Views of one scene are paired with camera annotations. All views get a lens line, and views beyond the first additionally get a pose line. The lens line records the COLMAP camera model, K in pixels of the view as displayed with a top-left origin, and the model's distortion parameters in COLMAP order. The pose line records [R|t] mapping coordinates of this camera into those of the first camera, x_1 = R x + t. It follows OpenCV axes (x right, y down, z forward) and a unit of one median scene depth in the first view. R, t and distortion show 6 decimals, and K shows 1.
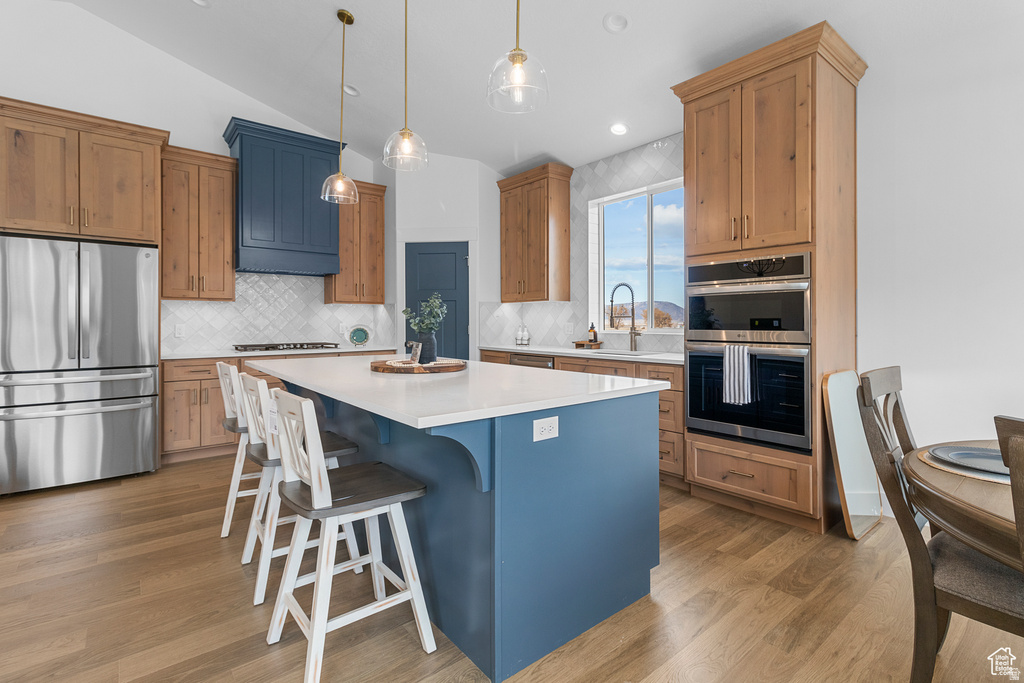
lens RADIAL K [[478.4, 0, 518.8], [0, 478.4, 321.9], [0, 0, 1]] dist [0.007183, -0.000085]
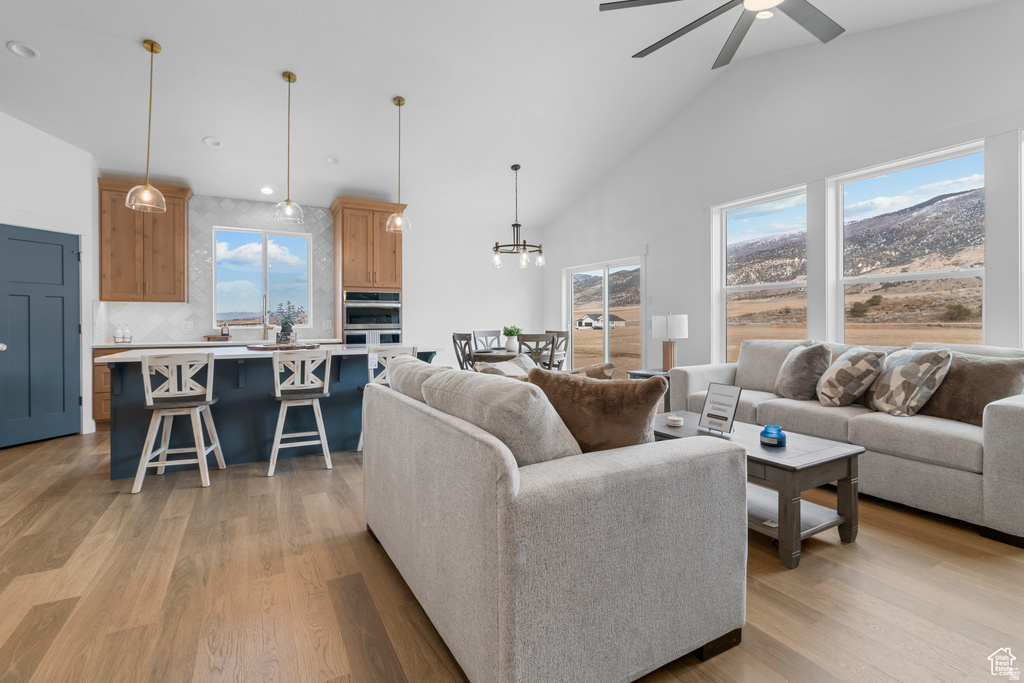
lens RADIAL K [[484.5, 0, 510.8], [0, 484.5, 321.8], [0, 0, 1]] dist [0.009918, 0.000033]
pose [[0.192176, 0.000449, 0.981360, -1.603724], [0.002862, 0.999995, -0.001018, 0.012489], [-0.981356, 0.003005, 0.192174, -0.047876]]
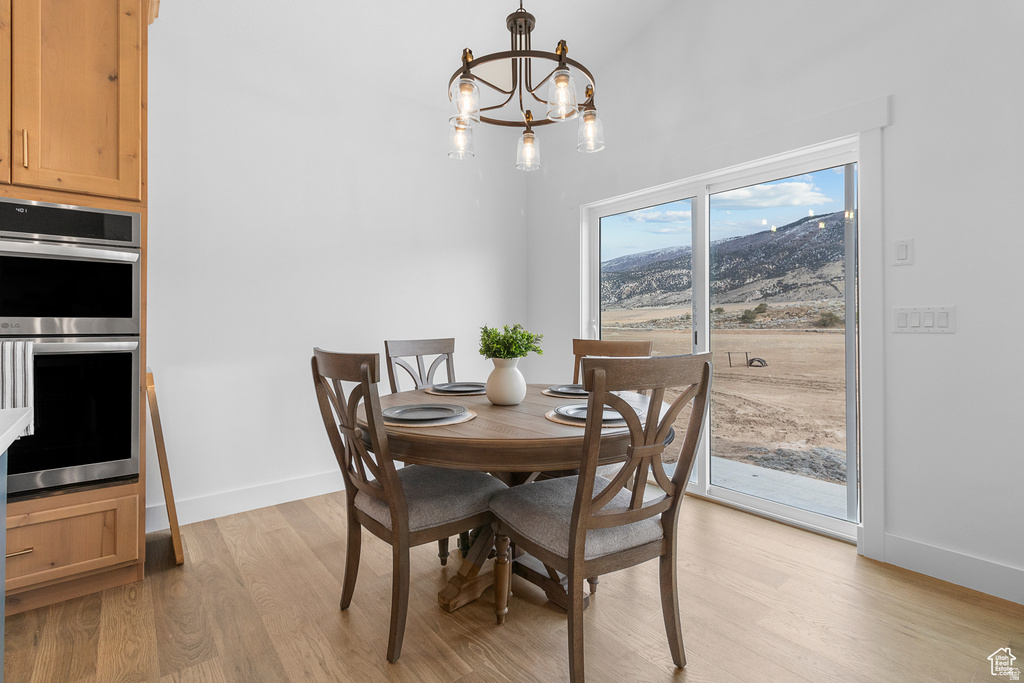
lens RADIAL K [[484.5, 0, 510.8], [0, 484.5, 321.8], [0, 0, 1]] dist [0.009918, 0.000033]
pose [[0.015391, 0.011357, 0.999817, -0.141947], [0.000042, 0.999935, -0.011359, 0.030894], [-0.999882, 0.000217, 0.015389, 0.360076]]
